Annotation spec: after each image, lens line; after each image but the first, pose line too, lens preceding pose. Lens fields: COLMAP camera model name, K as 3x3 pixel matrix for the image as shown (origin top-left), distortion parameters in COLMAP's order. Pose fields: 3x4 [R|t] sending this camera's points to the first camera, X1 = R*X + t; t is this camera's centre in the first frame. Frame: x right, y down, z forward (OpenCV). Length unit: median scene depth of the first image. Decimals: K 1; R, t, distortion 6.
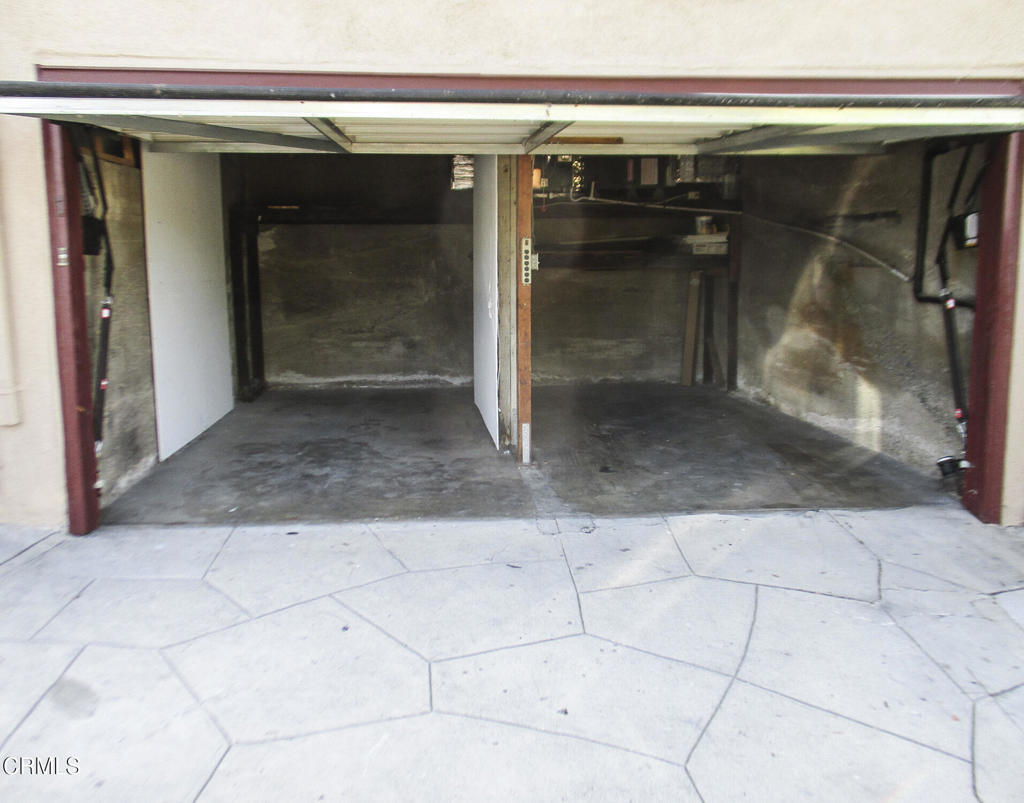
lens RADIAL K [[1023.6, 0, 511.7], [0, 1023.6, 423.4], [0, 0, 1]] dist [0.001927, -0.002220]
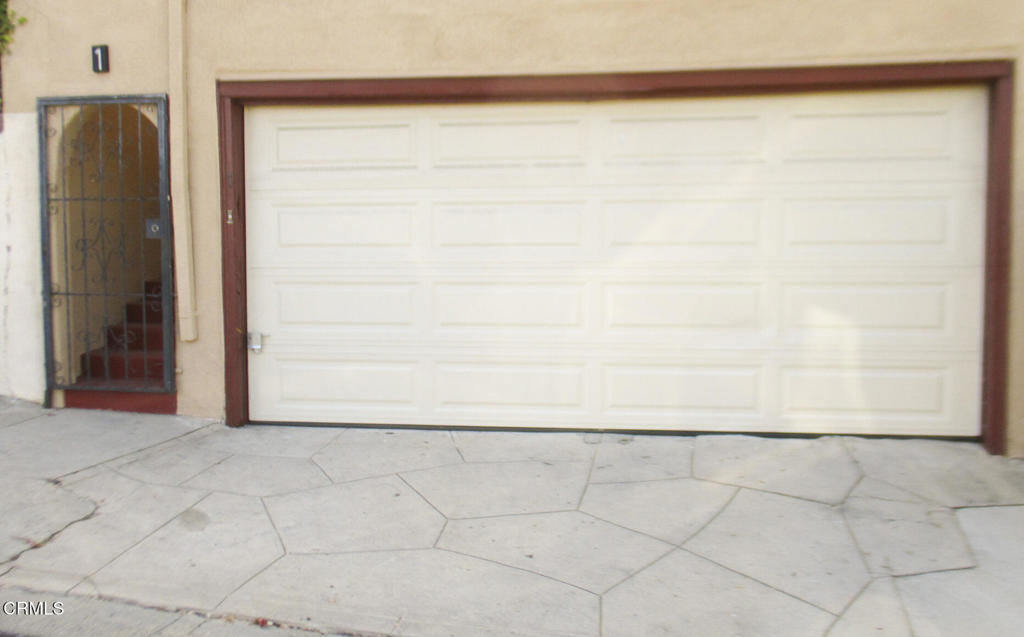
lens RADIAL K [[1102.6, 0, 529.4], [0, 1102.6, 314.9], [0, 0, 1]] dist [0.025349, -0.002578]
pose [[0.971187, 0.017384, -0.237686, 0.355936], [-0.034455, 0.997100, -0.067859, 0.062503], [0.235817, 0.074093, 0.968969, -0.377118]]
